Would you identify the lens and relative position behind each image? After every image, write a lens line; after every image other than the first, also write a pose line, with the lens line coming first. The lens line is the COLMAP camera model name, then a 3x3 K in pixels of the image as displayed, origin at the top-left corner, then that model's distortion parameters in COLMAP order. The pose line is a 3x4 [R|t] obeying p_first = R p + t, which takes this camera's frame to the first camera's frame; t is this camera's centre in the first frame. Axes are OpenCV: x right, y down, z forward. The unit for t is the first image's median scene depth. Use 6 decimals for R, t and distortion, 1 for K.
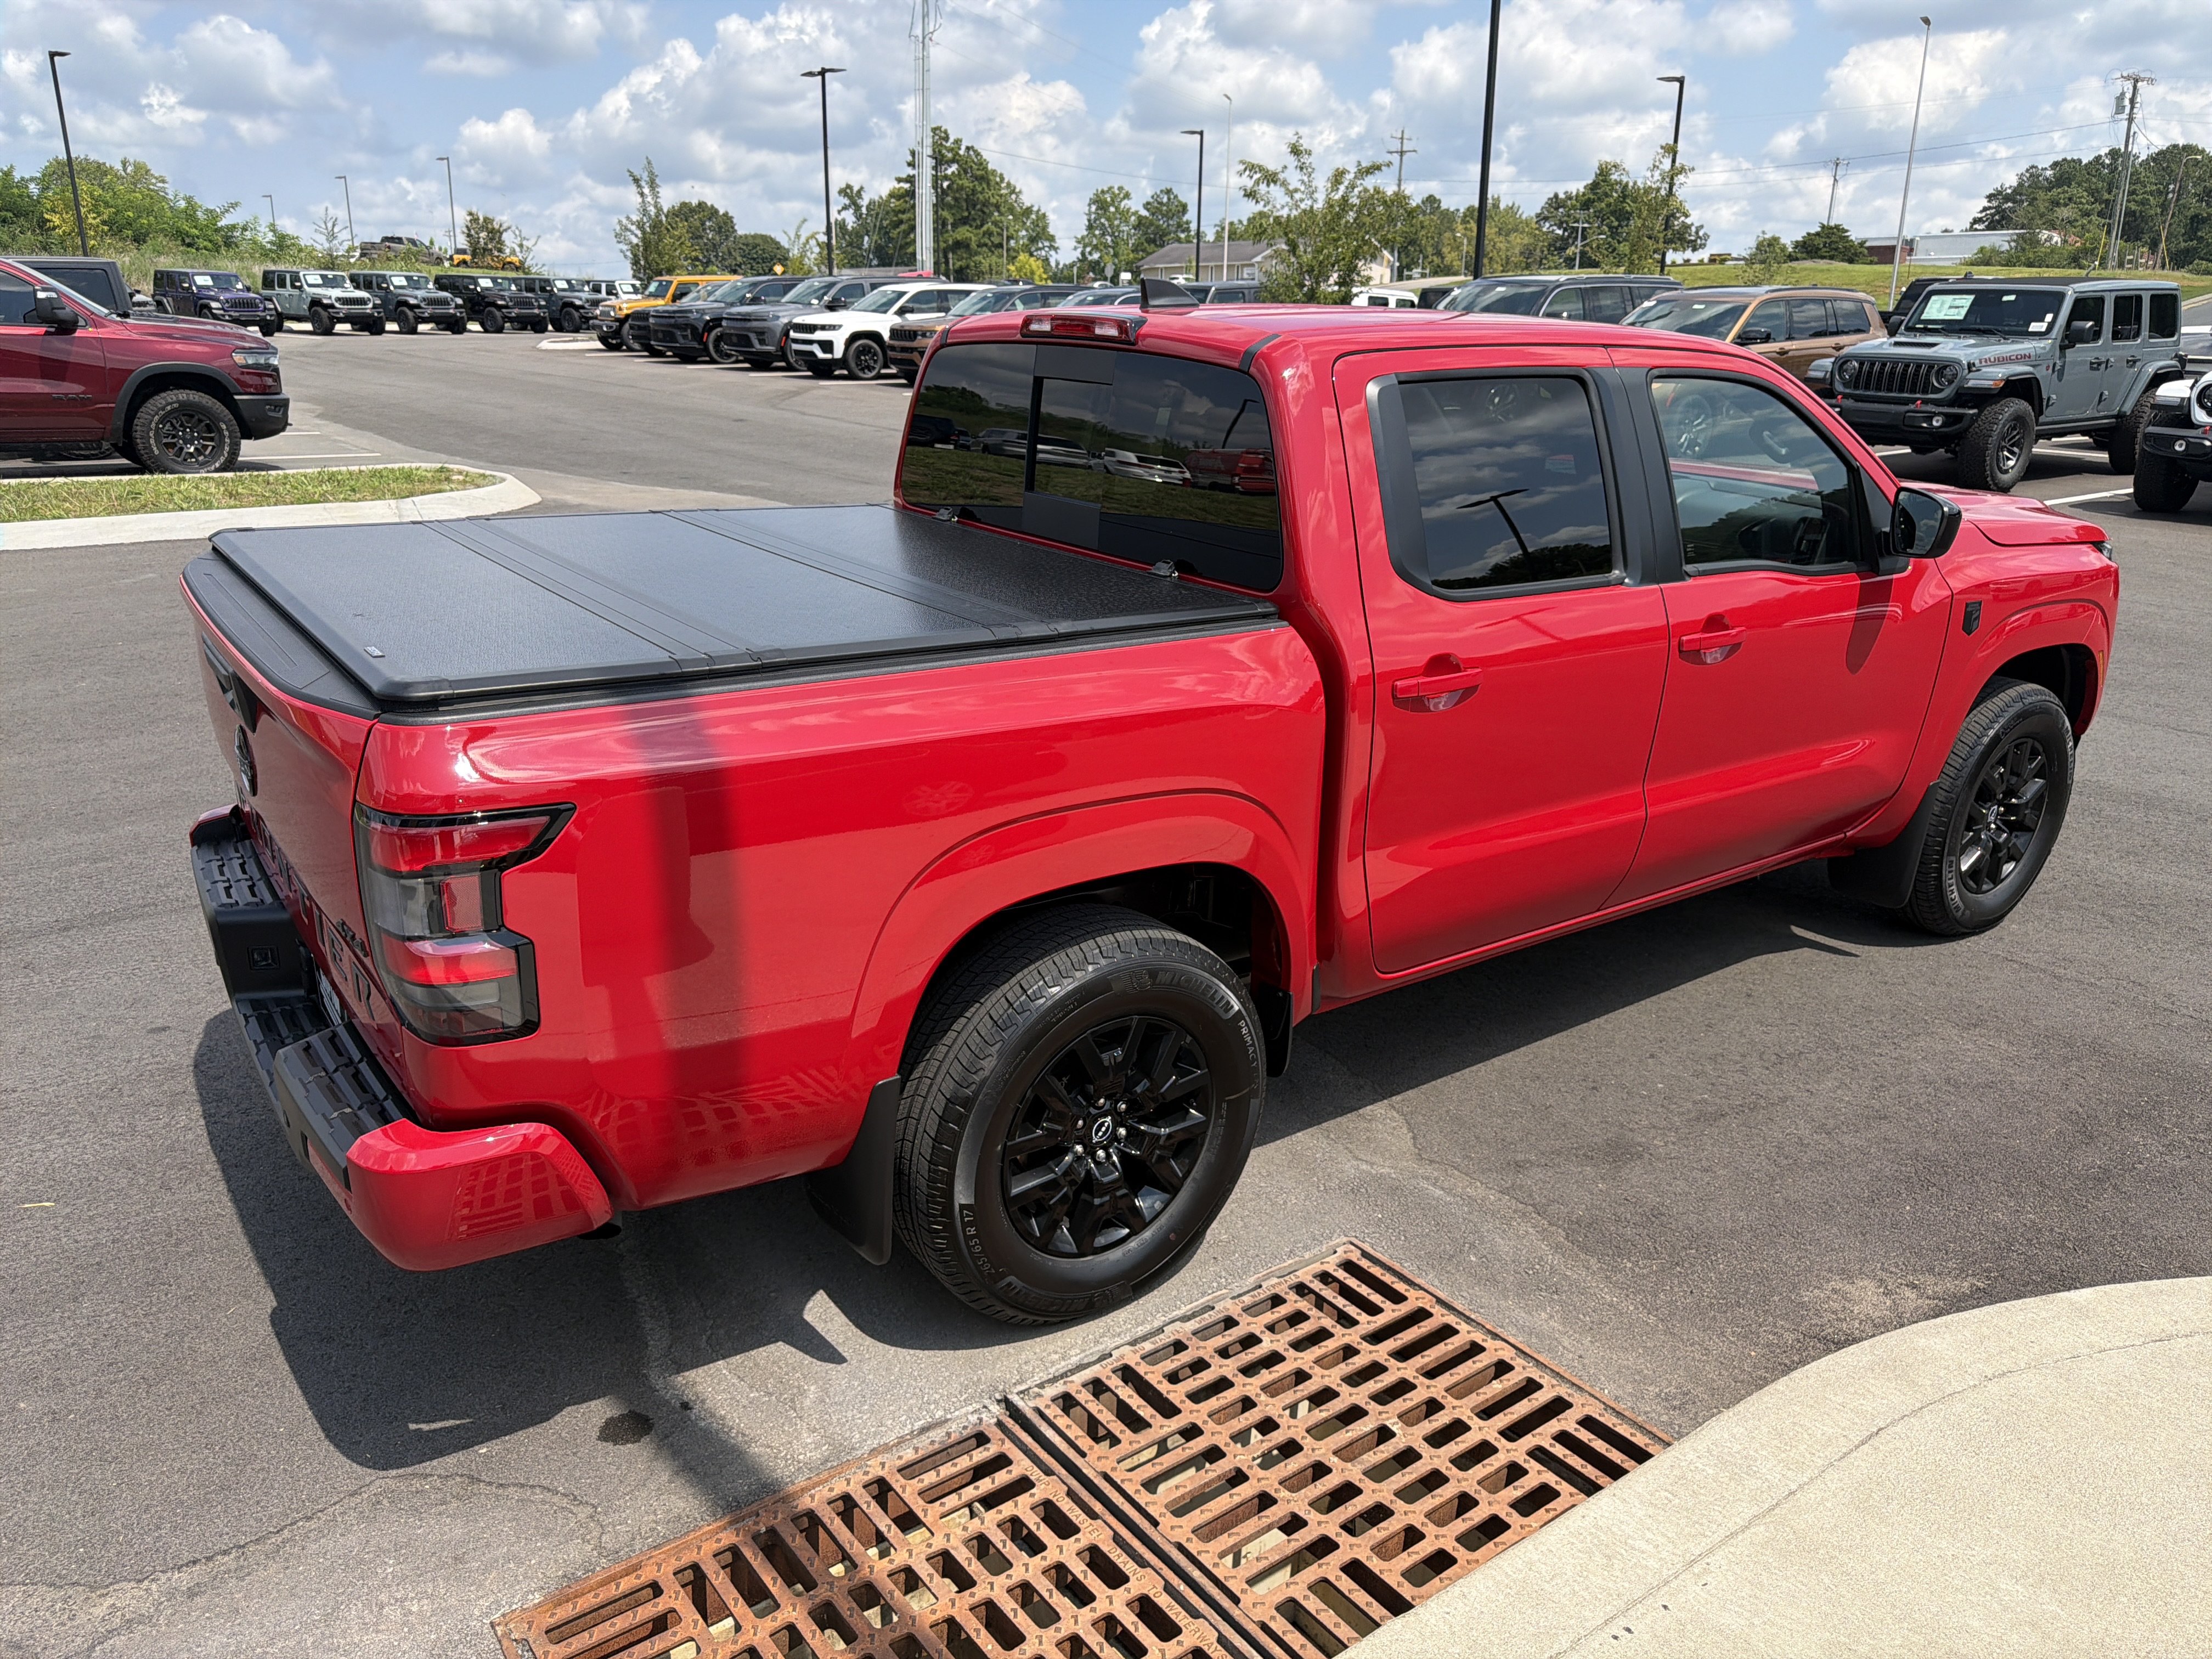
lens RADIAL K [[1578.7, 0, 1106.0], [0, 1578.7, 829.5], [0, 0, 1]] dist [0.026693, -0.031832]
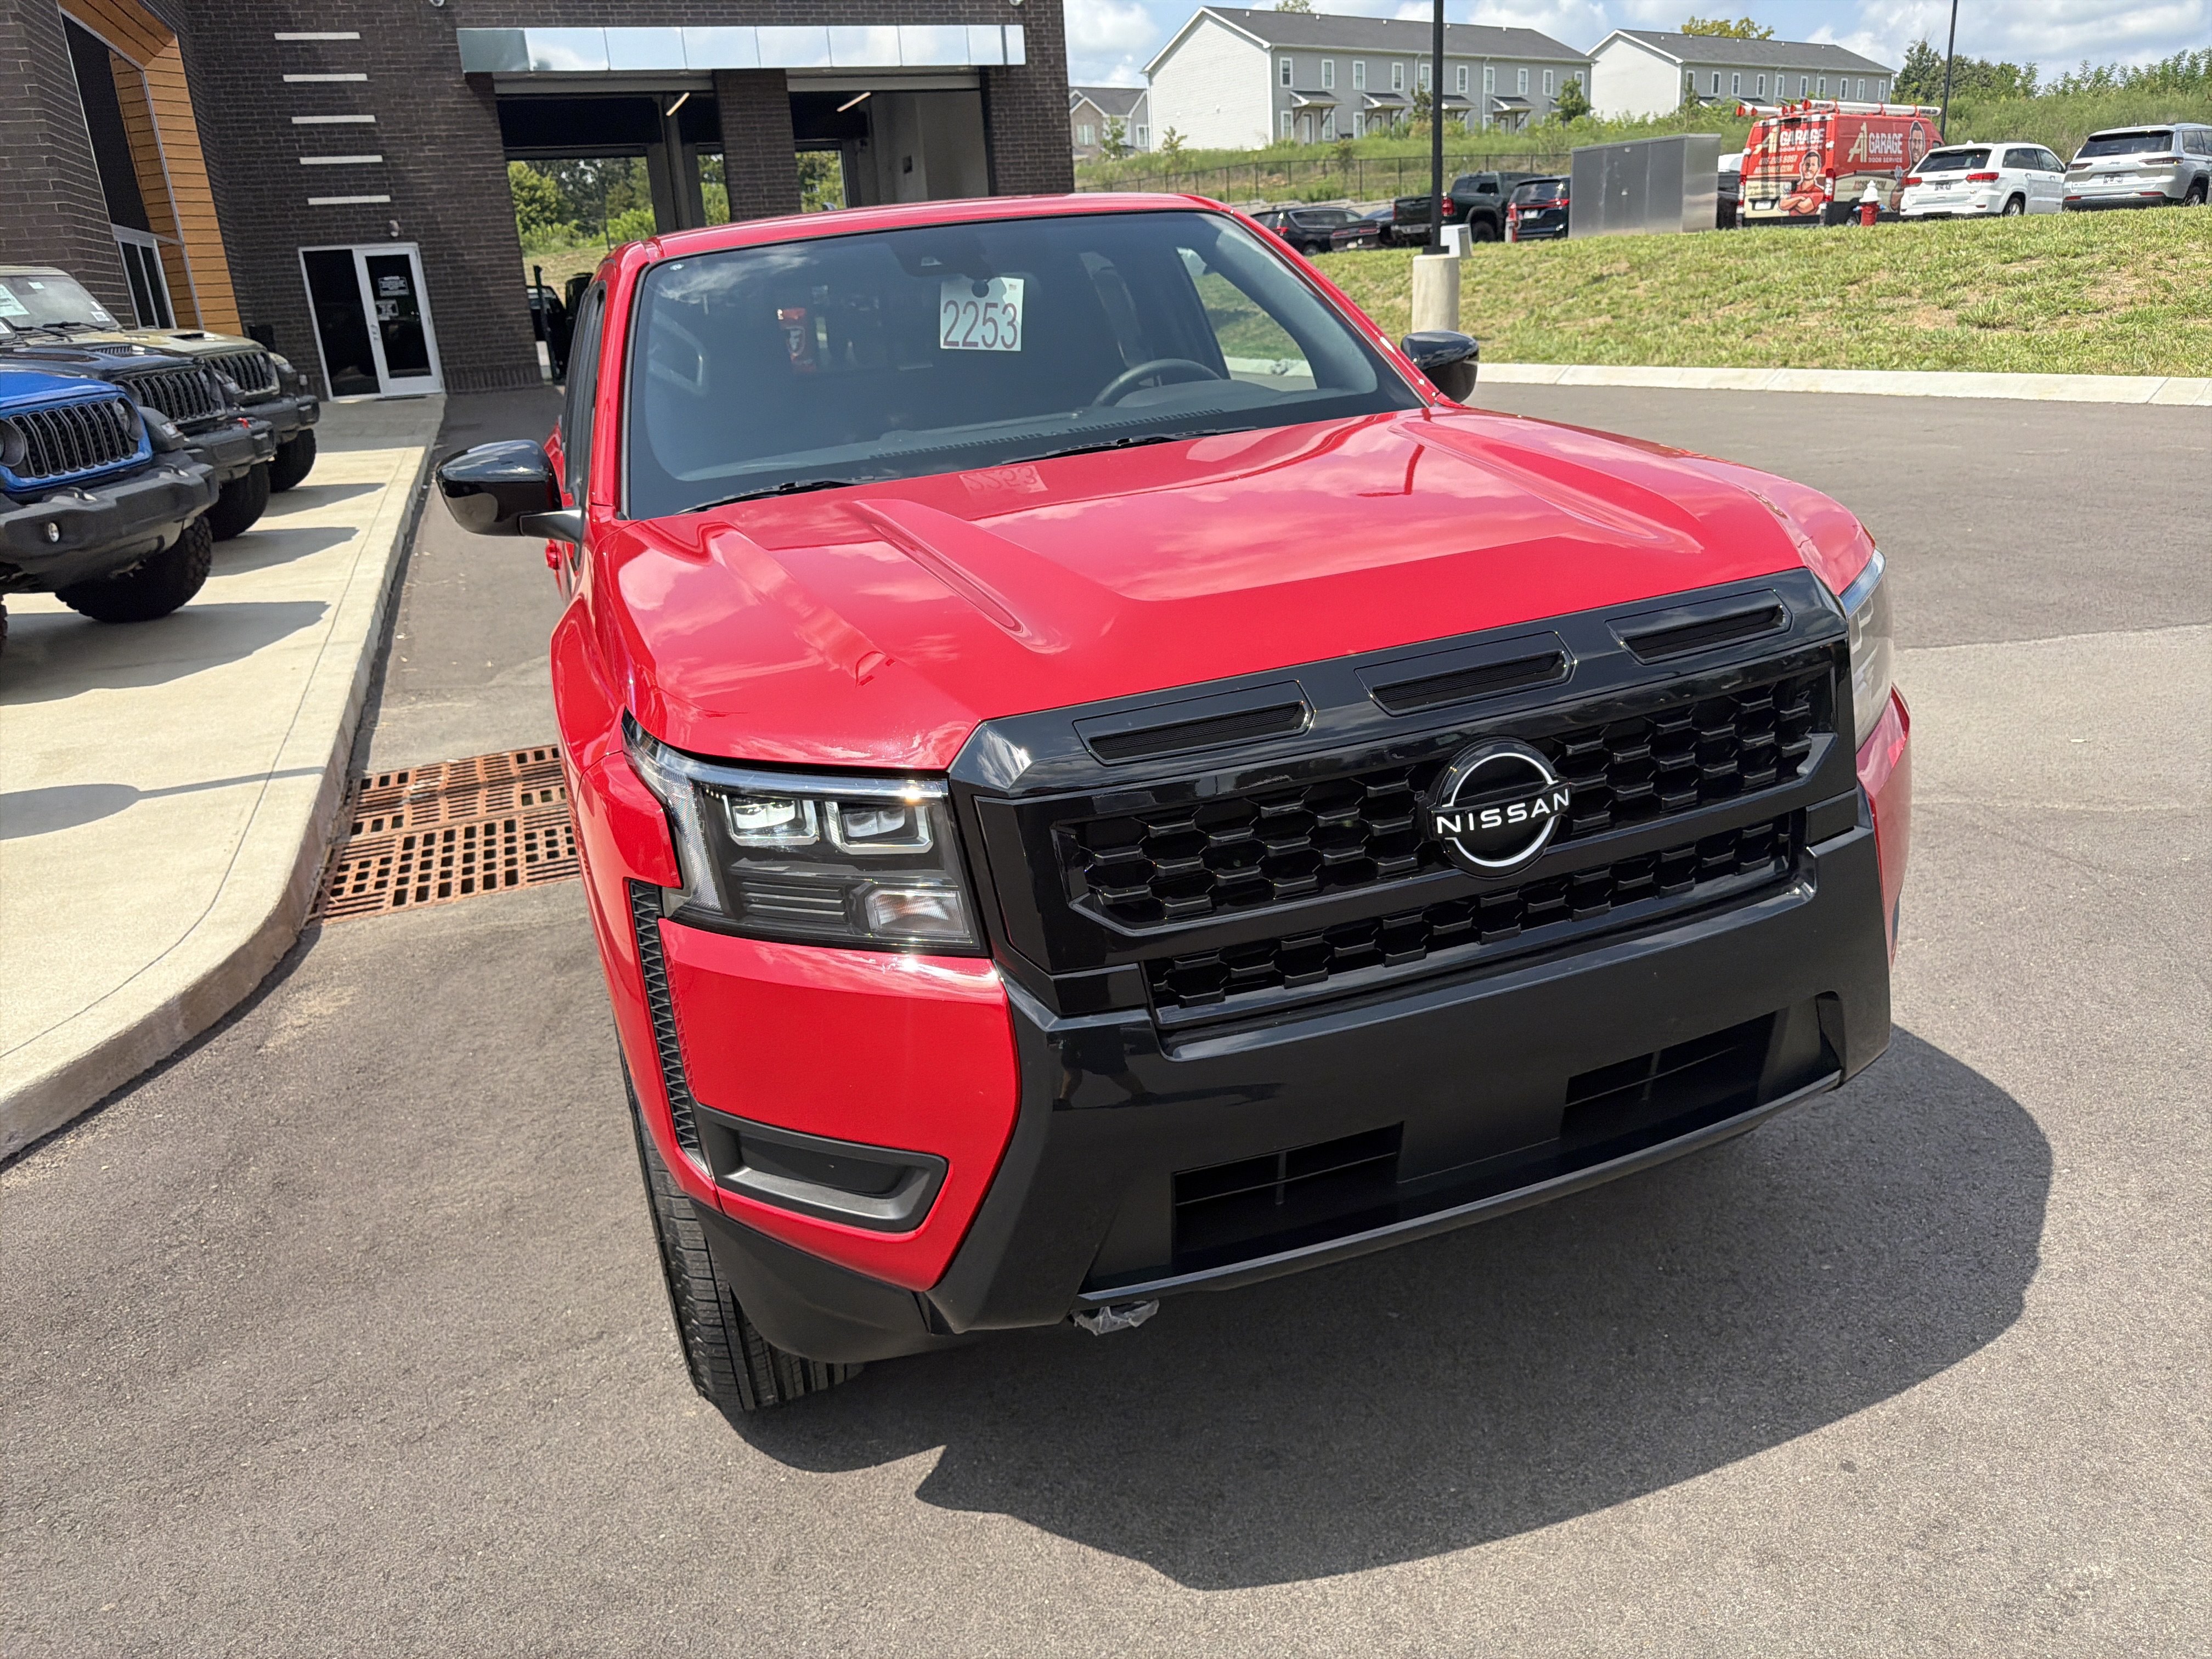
lens RADIAL K [[1594.3, 0, 1097.9], [0, 1594.3, 809.3], [0, 0, 1]] dist [0.010944, -0.020488]
pose [[-0.288271, 0.310876, -0.905680, 0.103338], [-0.222685, 0.898134, 0.379165, -0.035846], [0.931295, 0.310983, -0.189679, 0.128932]]
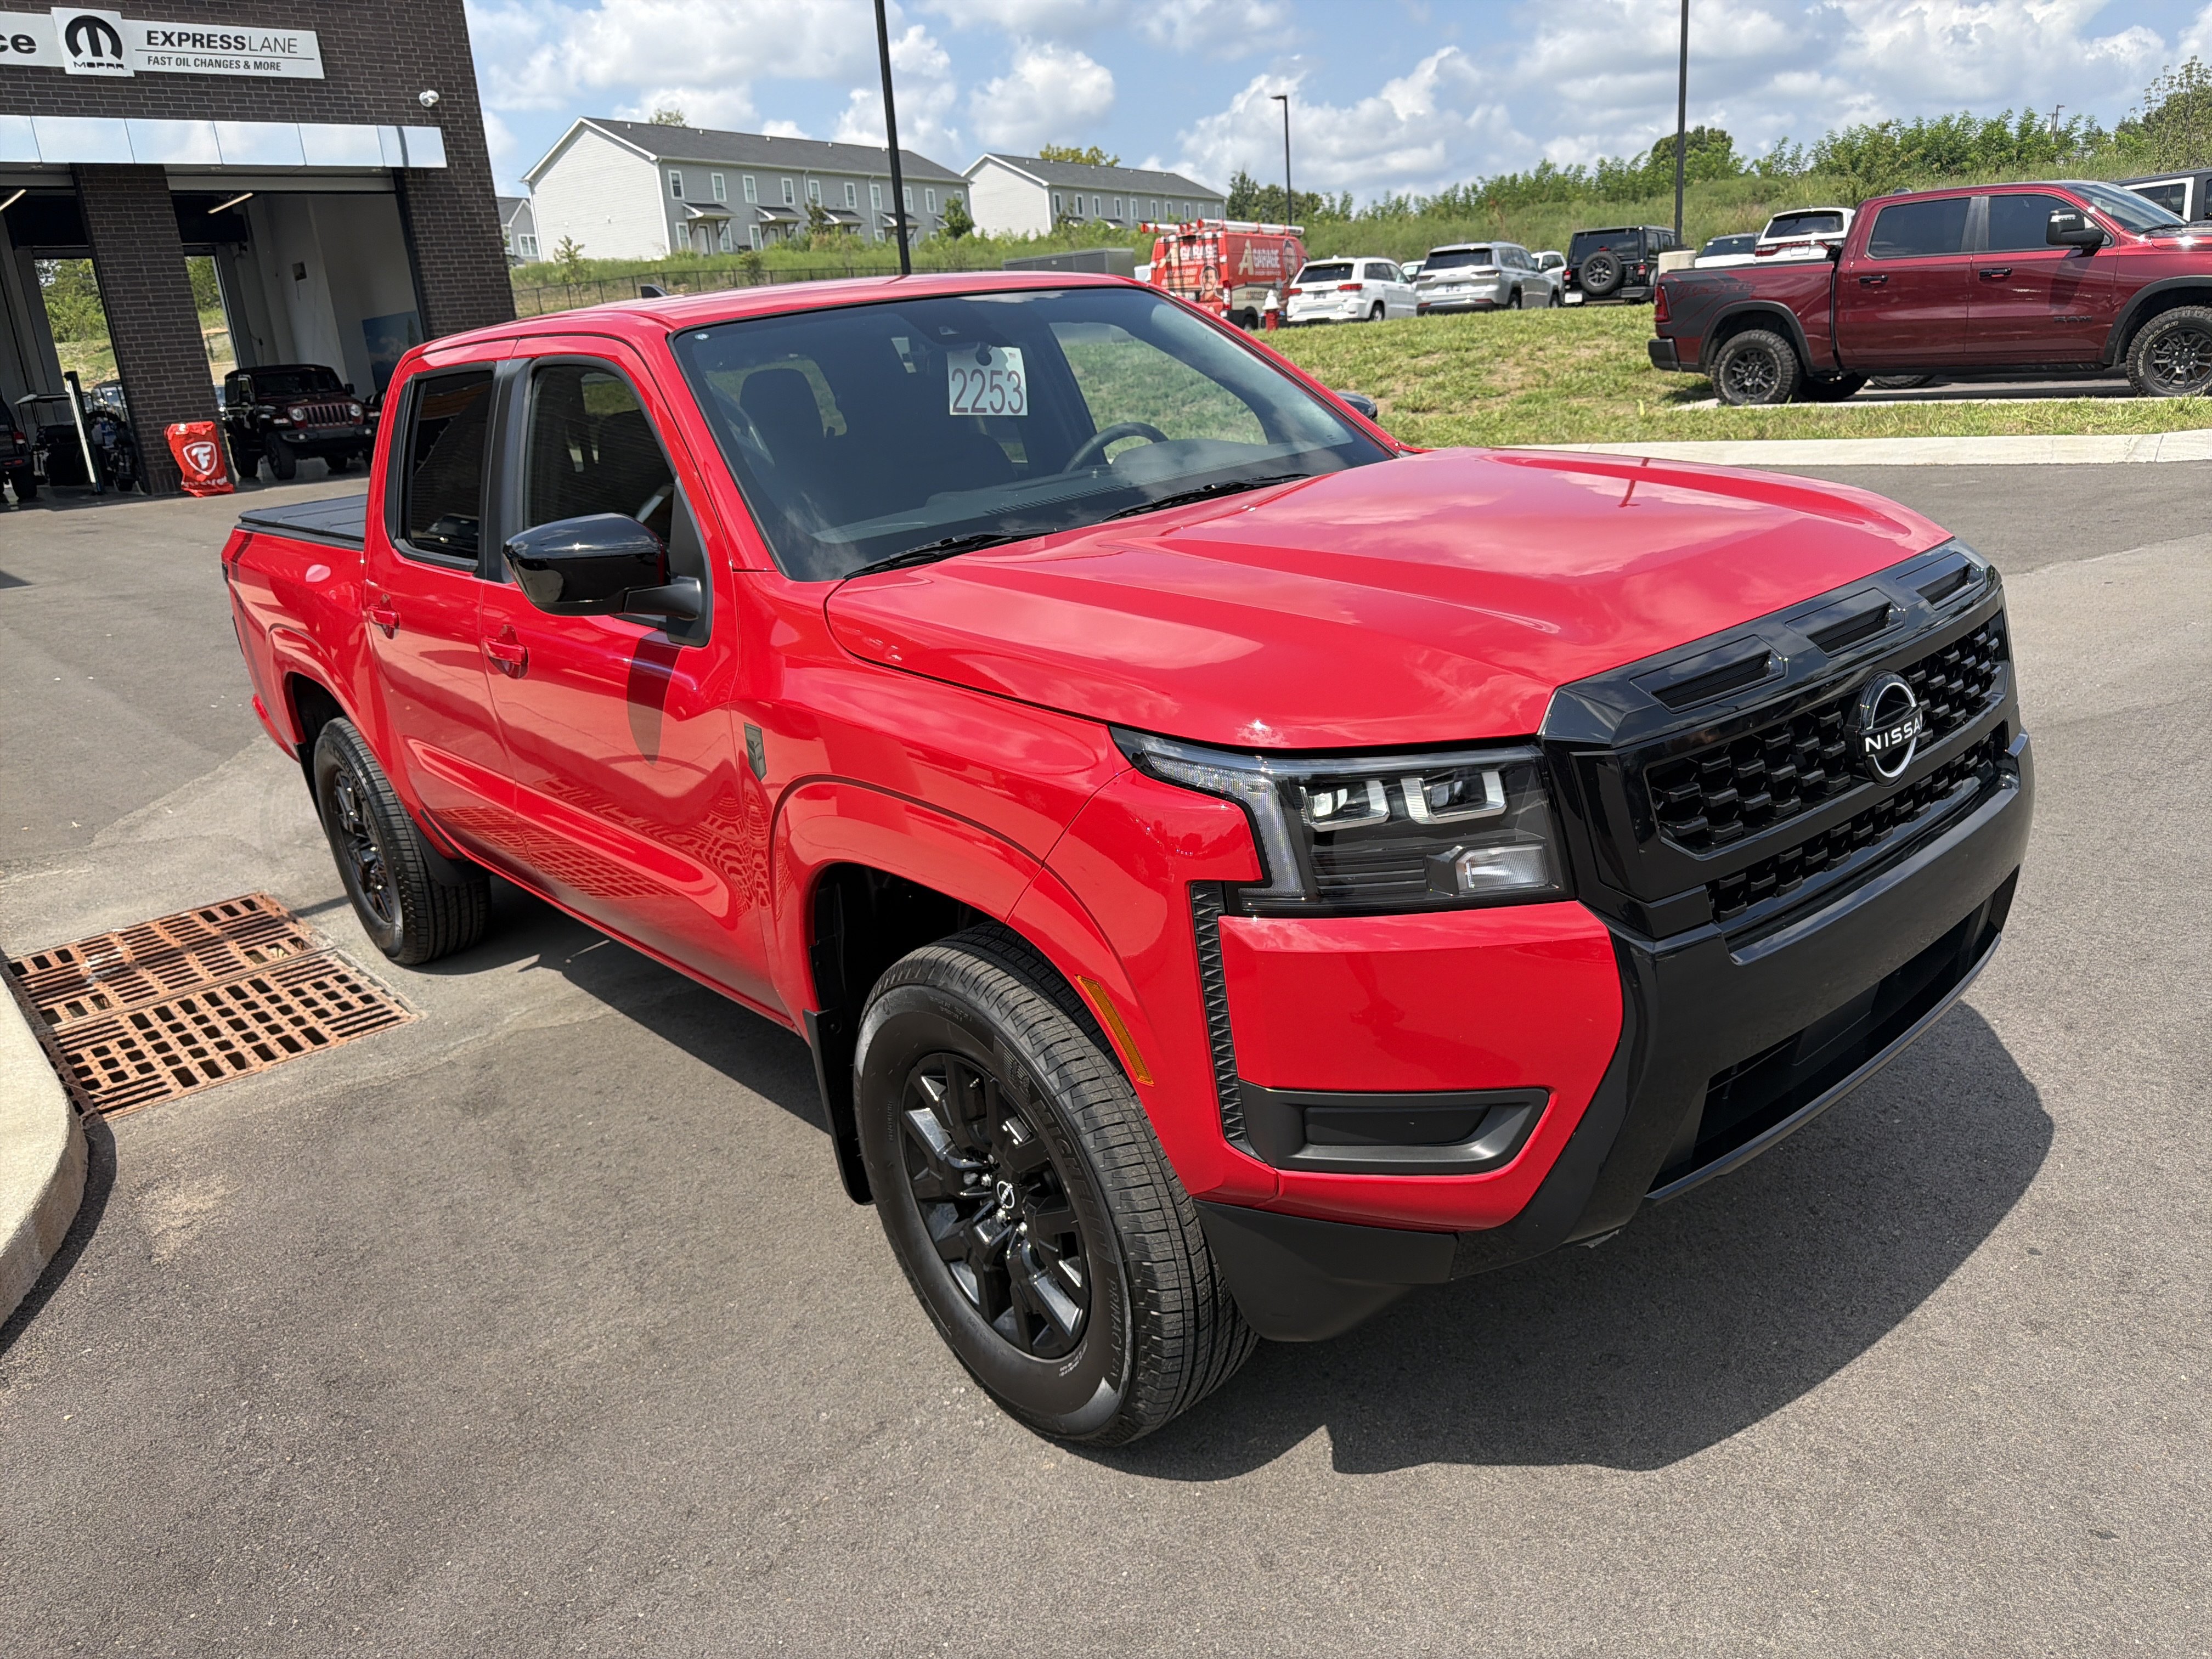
lens RADIAL K [[1592.6, 0, 1112.3], [0, 1592.6, 825.9], [0, 0, 1]] dist [0.003373, -0.010007]
pose [[0.075243, 0.275528, -0.958344, 0.110281], [-0.219375, 0.942096, 0.253633, -0.027876], [0.972735, 0.191152, 0.131330, 0.102791]]
